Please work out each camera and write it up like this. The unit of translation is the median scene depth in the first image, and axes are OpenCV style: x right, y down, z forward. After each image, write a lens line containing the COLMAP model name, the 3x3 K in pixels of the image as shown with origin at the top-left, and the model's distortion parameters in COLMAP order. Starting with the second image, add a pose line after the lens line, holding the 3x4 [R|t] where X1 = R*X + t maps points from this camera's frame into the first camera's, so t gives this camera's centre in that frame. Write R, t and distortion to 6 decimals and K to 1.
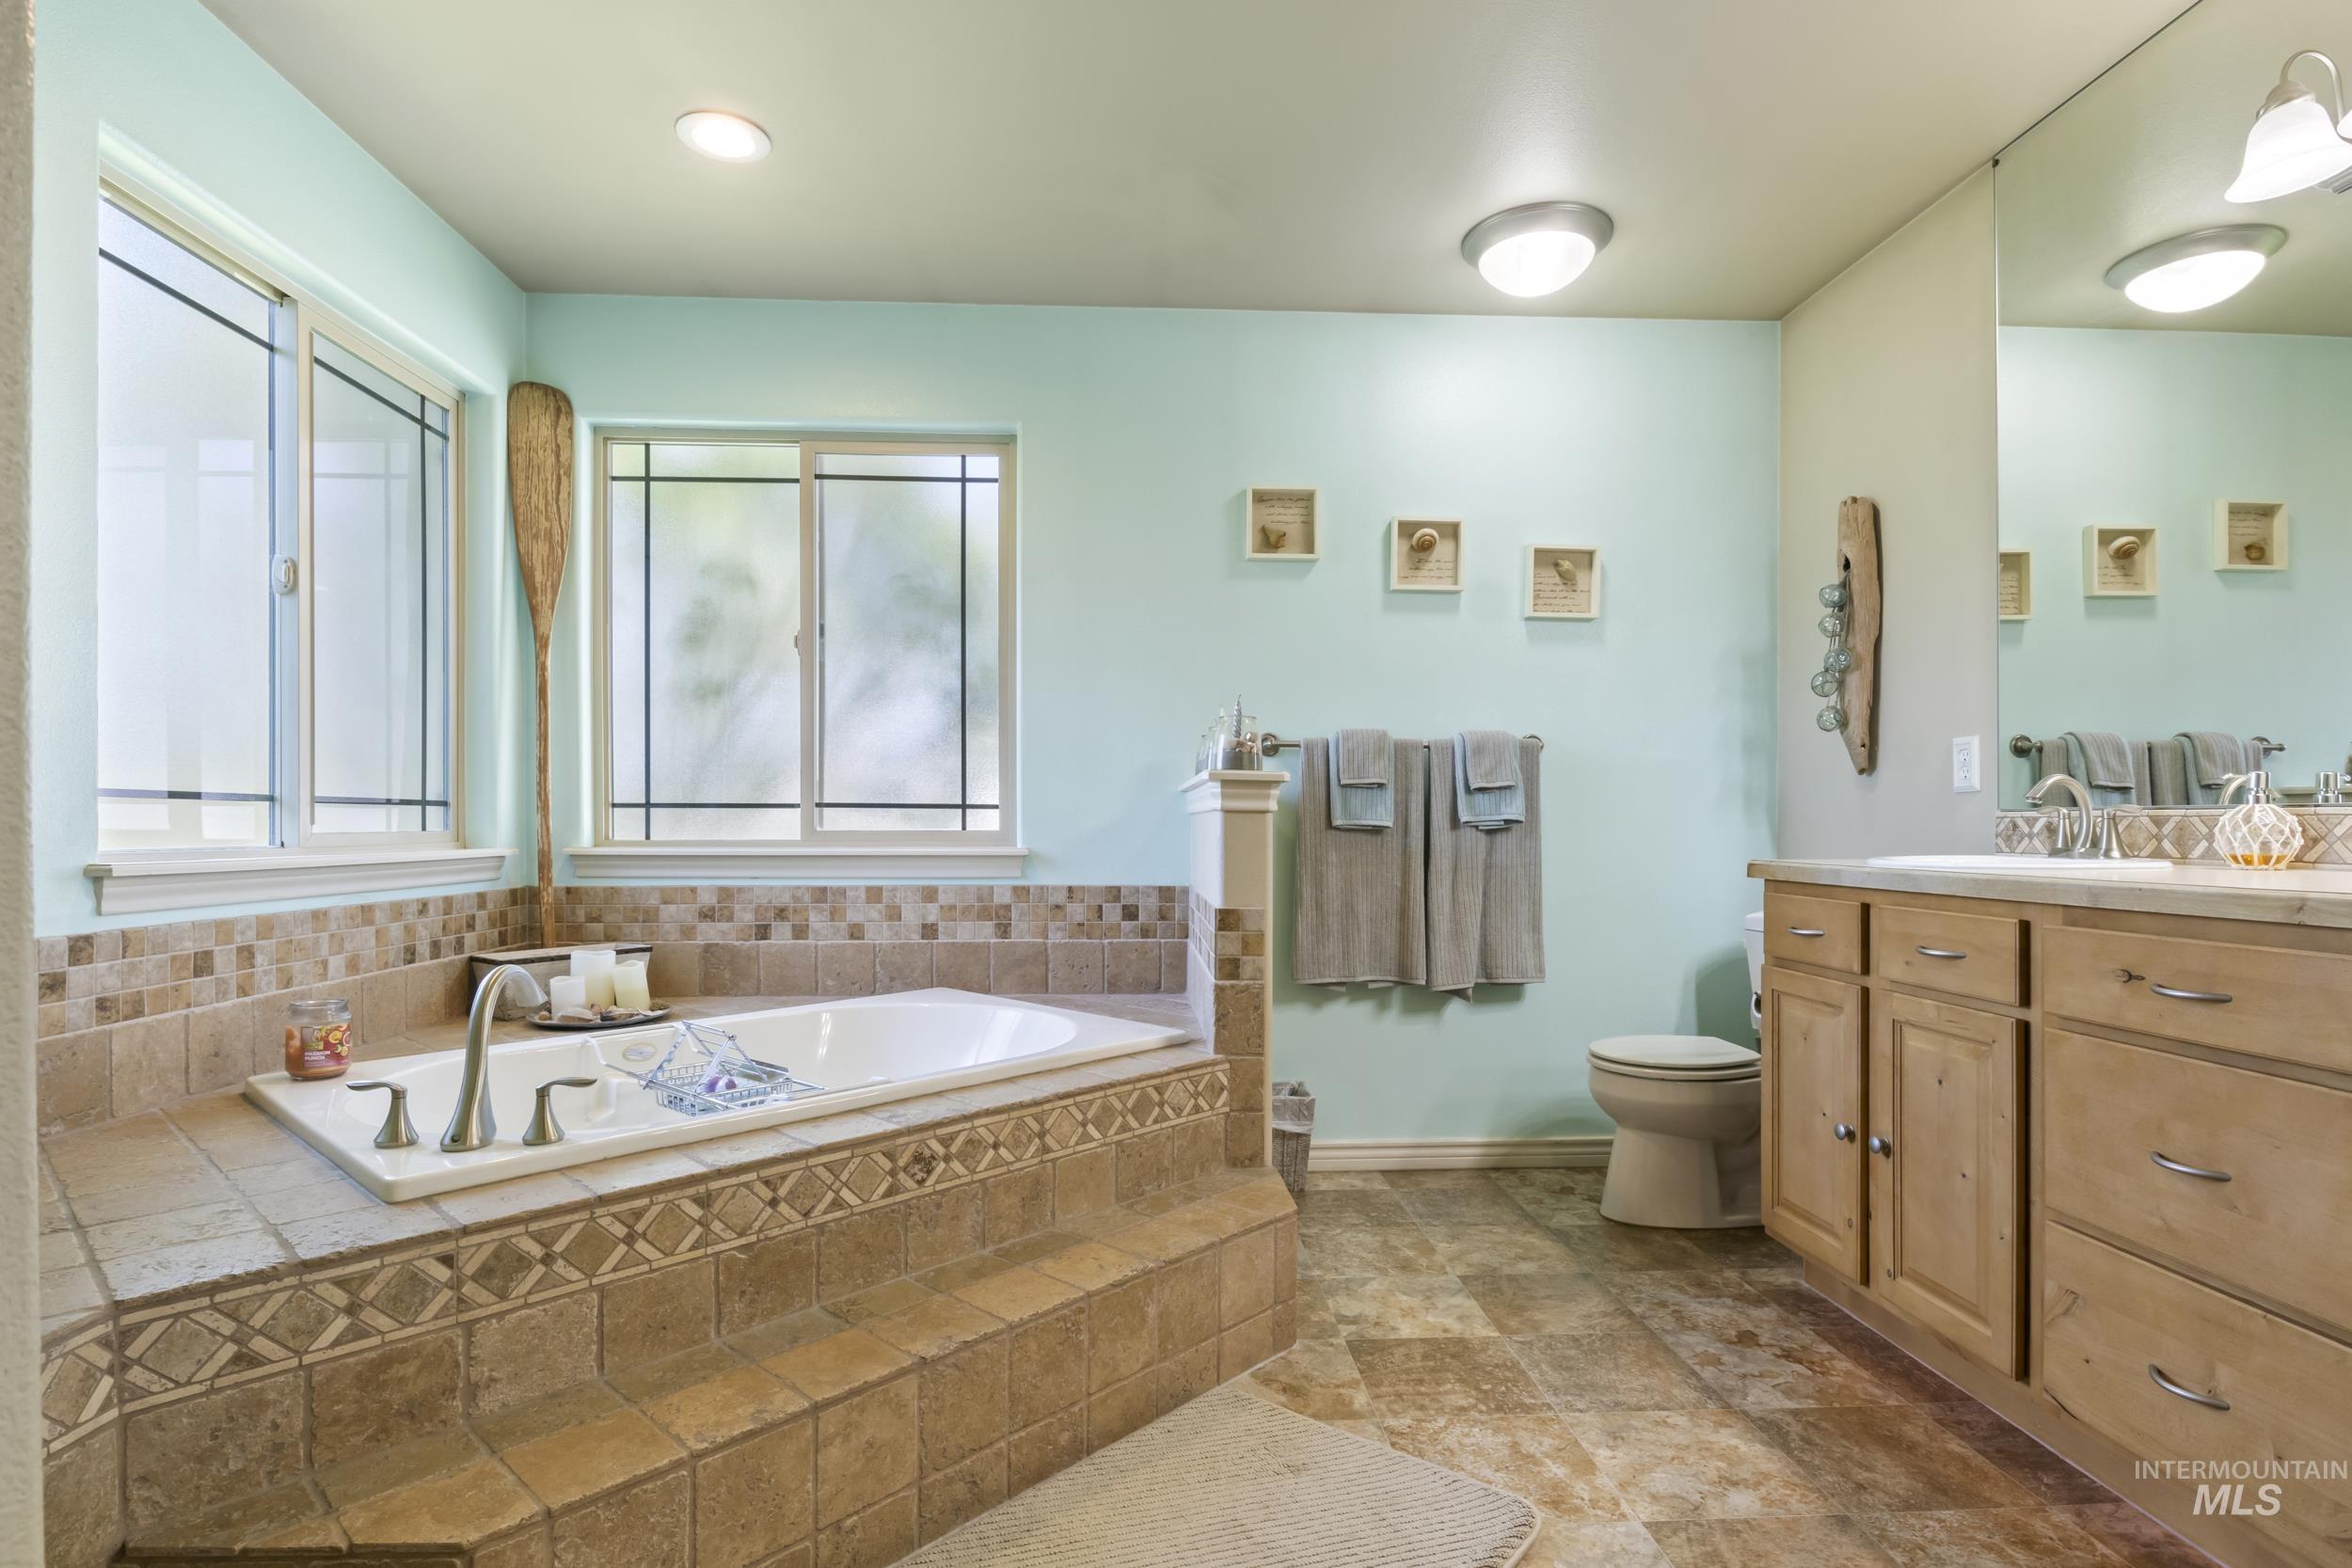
lens RADIAL K [[1167.8, 0, 1175.2], [0, 1167.8, 796.0], [0, 0, 1]] dist [-0.016585, -0.000174]
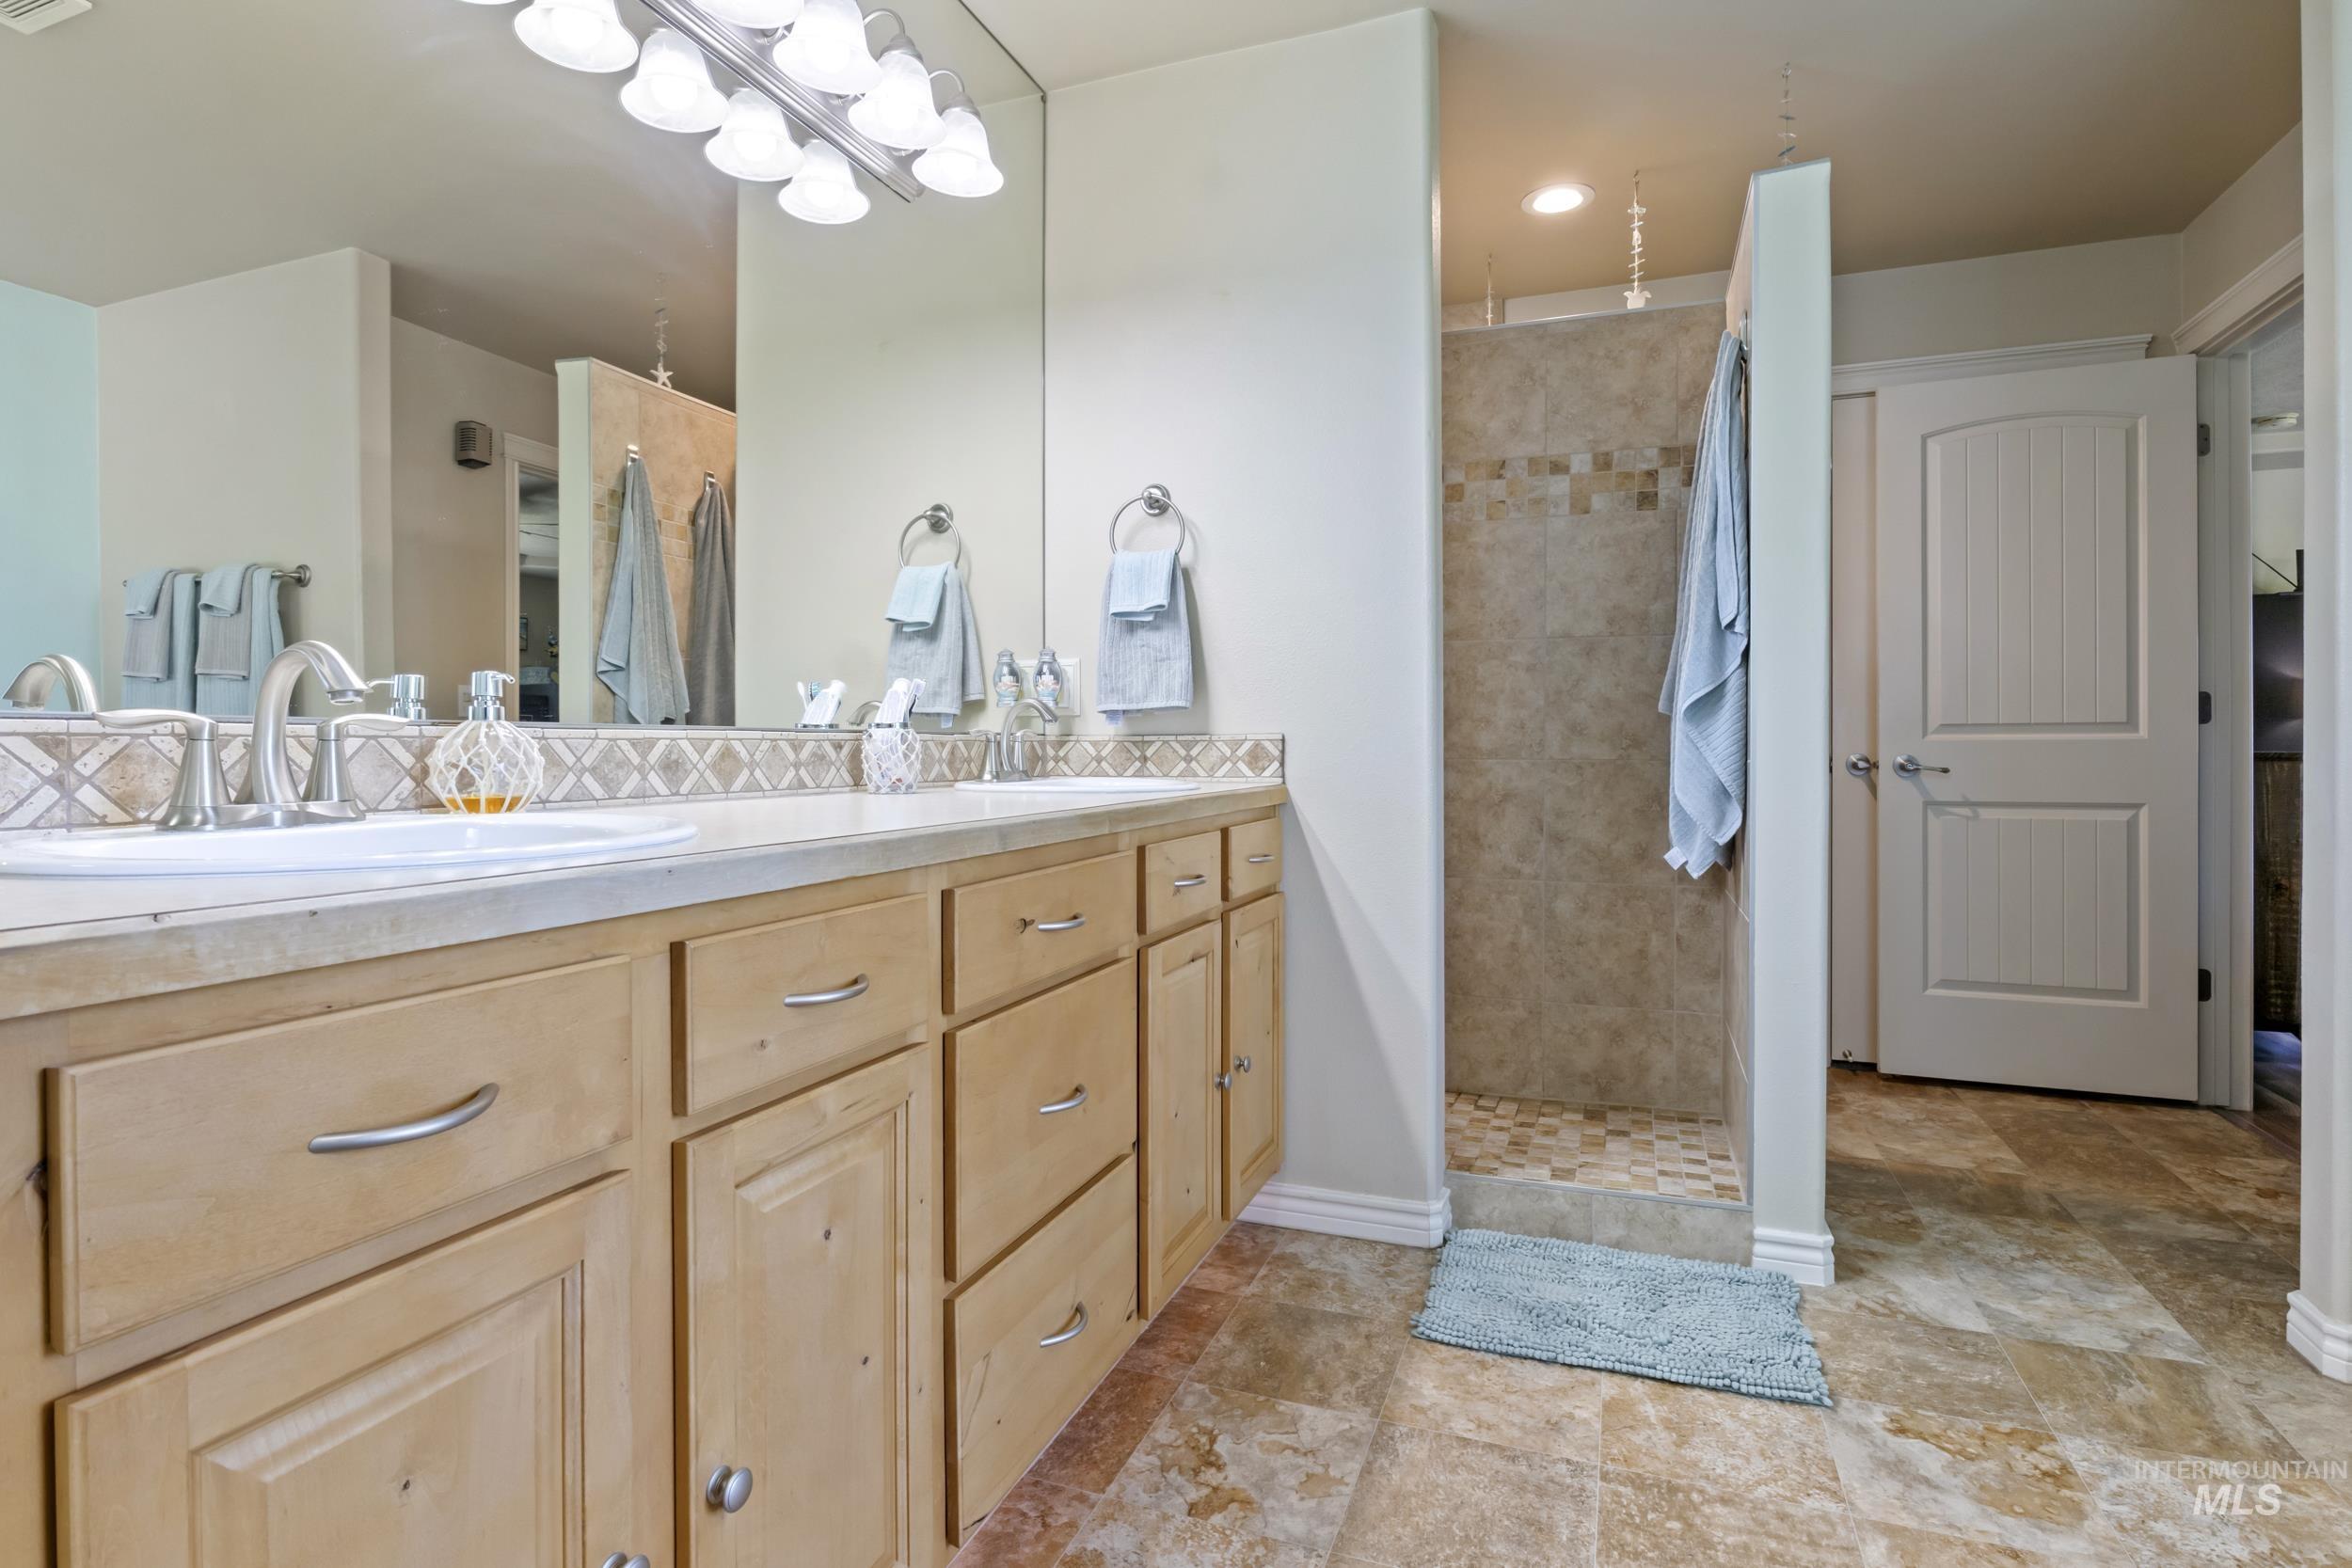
lens RADIAL K [[1167.8, 0, 1181.4], [0, 1167.8, 775.5], [0, 0, 1]] dist [-0.016585, -0.000174]
pose [[-0.913962, -0.001064, 0.405799, 0.263294], [0.001582, 0.999980, 0.006184, 0.042383], [-0.405798, 0.006294, -0.913941, 1.819539]]
